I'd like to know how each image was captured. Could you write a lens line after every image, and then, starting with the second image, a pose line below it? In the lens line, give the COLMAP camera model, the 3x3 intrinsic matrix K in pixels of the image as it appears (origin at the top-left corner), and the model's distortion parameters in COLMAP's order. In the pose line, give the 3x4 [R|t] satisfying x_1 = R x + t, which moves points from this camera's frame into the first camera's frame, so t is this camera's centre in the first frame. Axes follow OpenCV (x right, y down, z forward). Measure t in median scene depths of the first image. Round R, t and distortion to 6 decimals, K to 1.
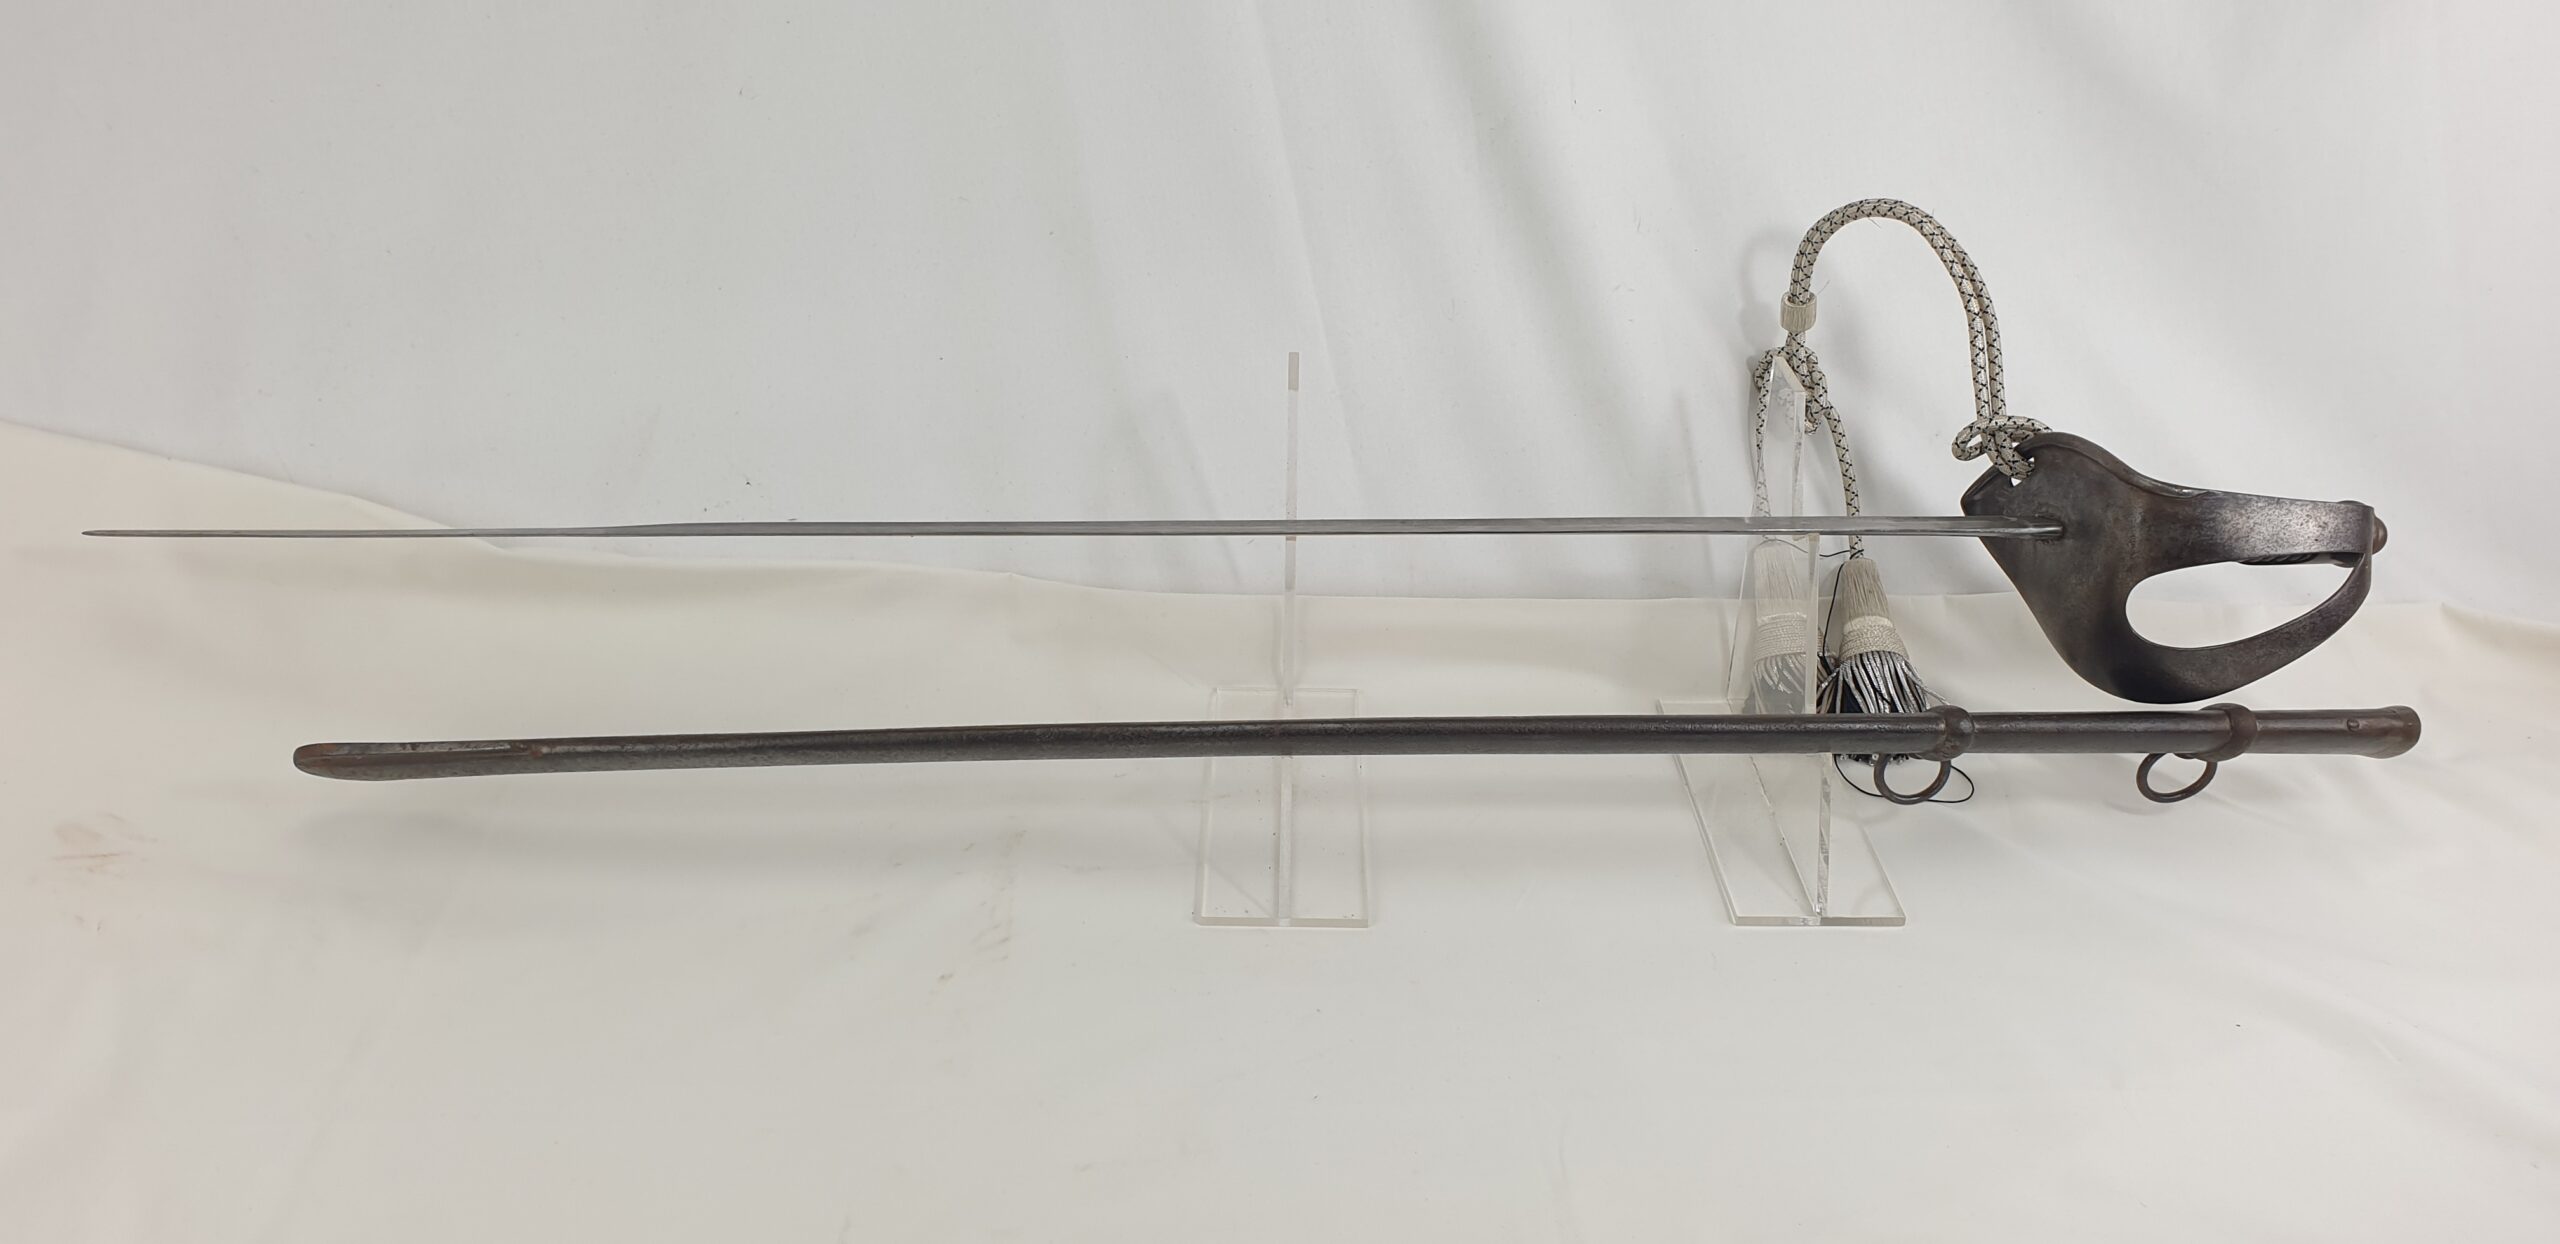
lens RADIAL K [[2021.4, 0, 1324.7], [0, 2021.4, 640.3], [0, 0, 1]] dist [0.017461, -0.026697]
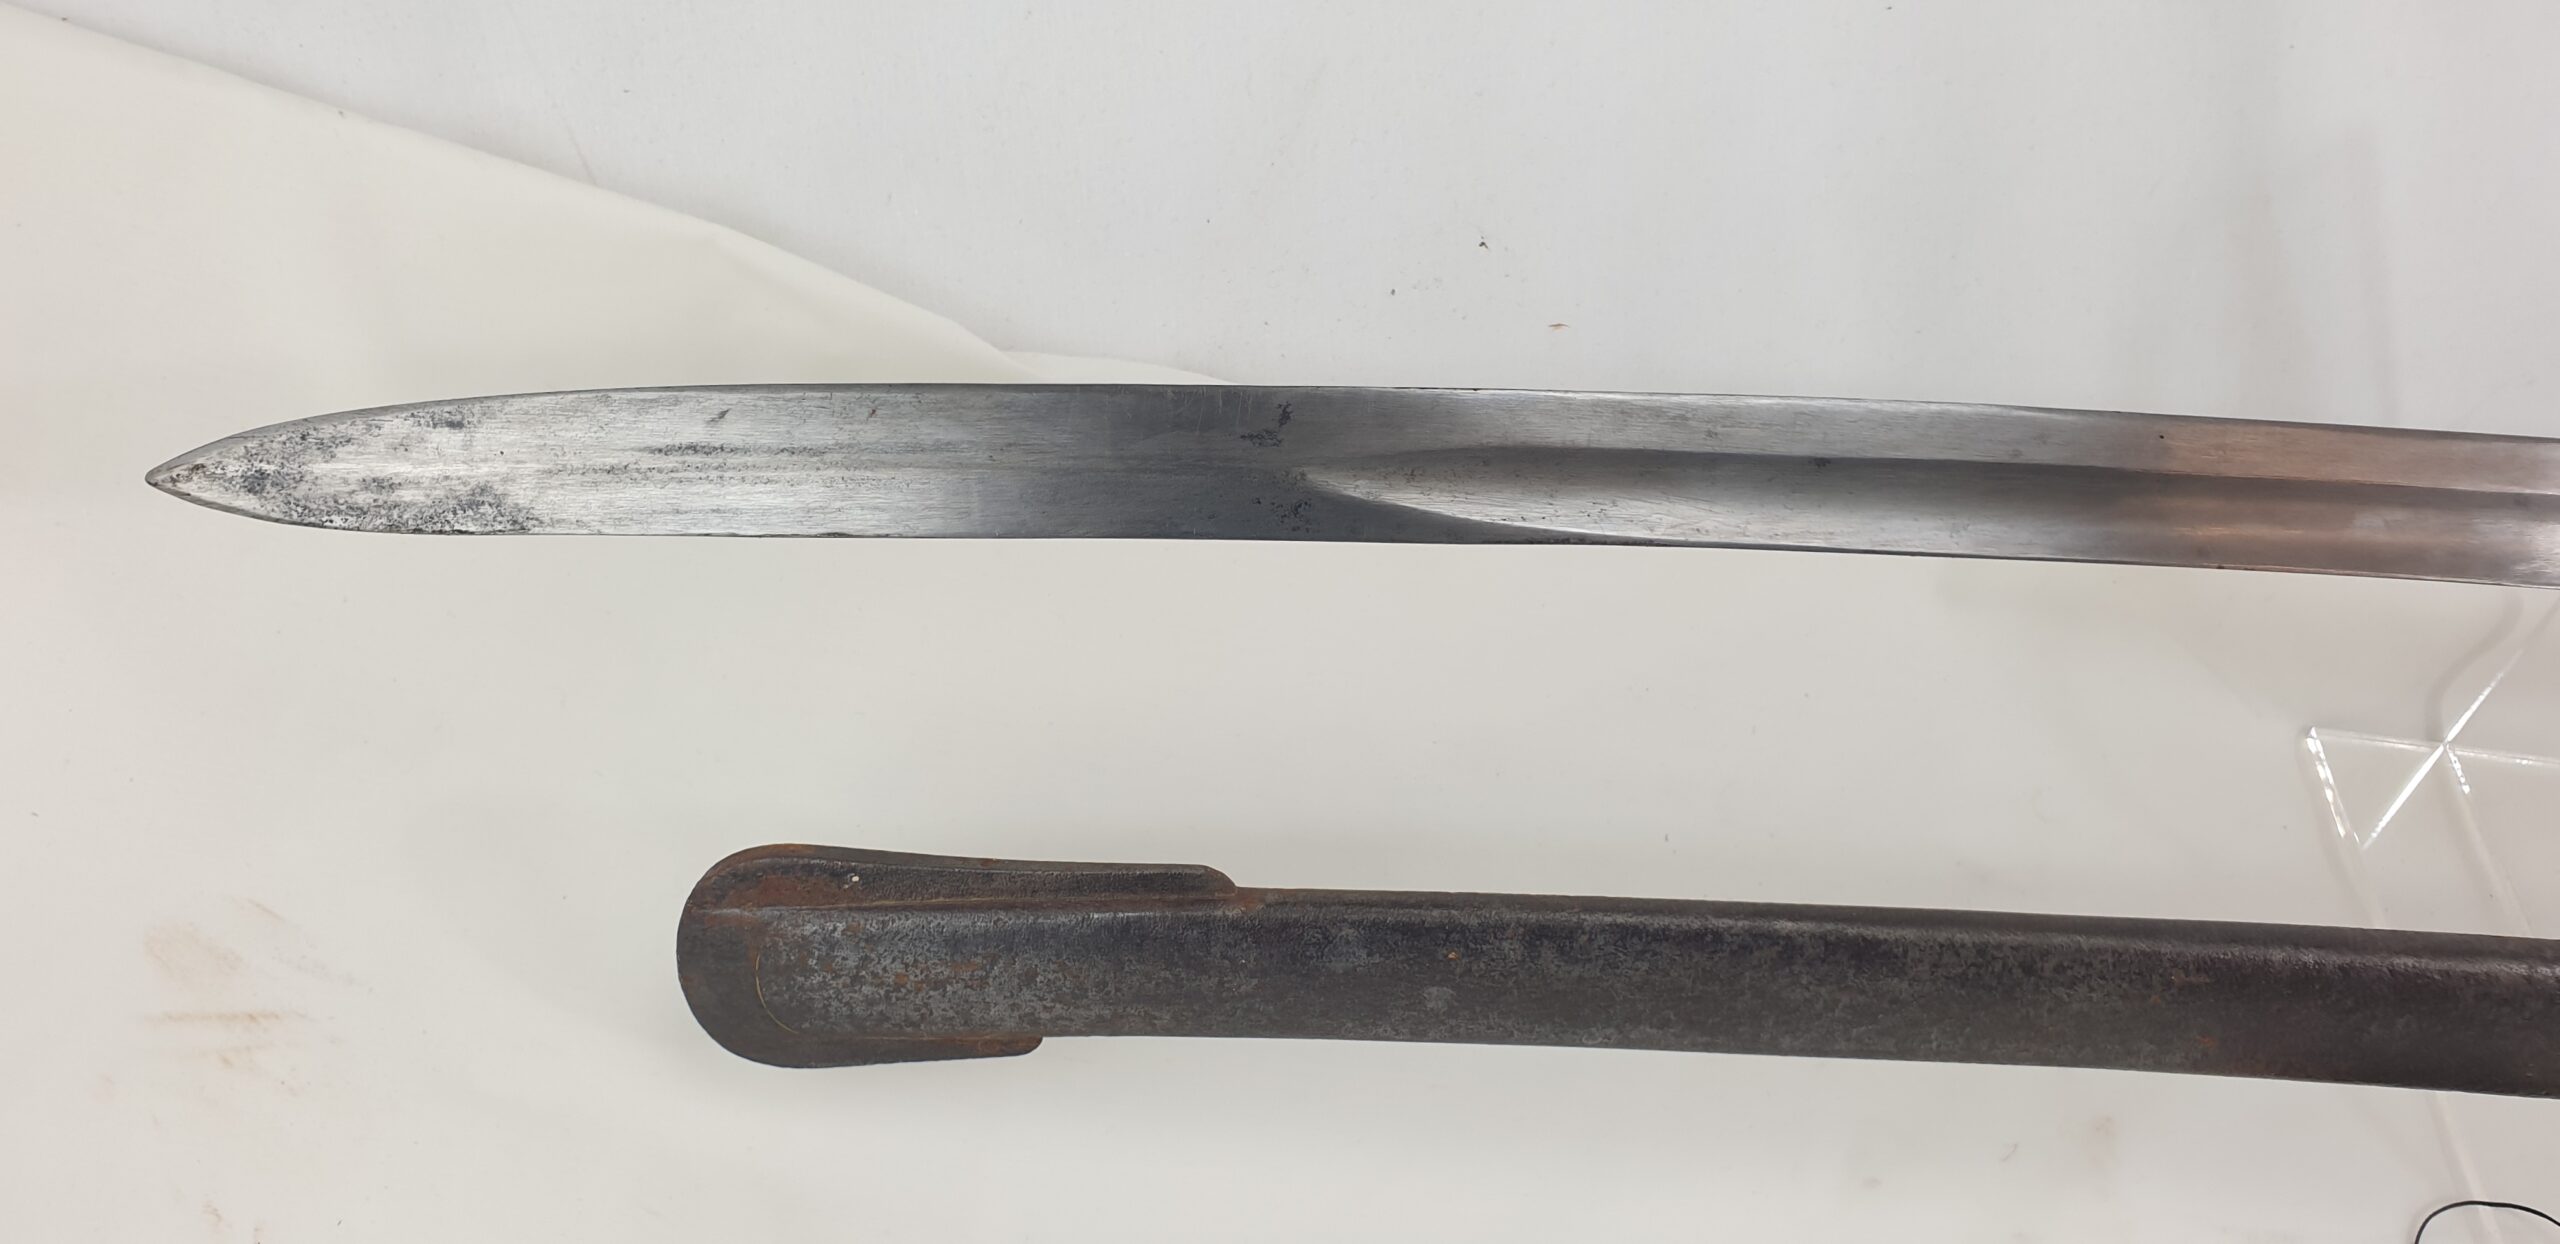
lens RADIAL K [[2021.4, 0, 1235.7], [0, 2021.4, 630.9], [0, 0, 1]] dist [0.017461, -0.026697]
pose [[0.994644, 0.101578, -0.019096, -0.368945], [-0.094057, 0.966155, 0.240203, -0.113706], [0.042849, -0.237121, 0.970535, 0.565773]]
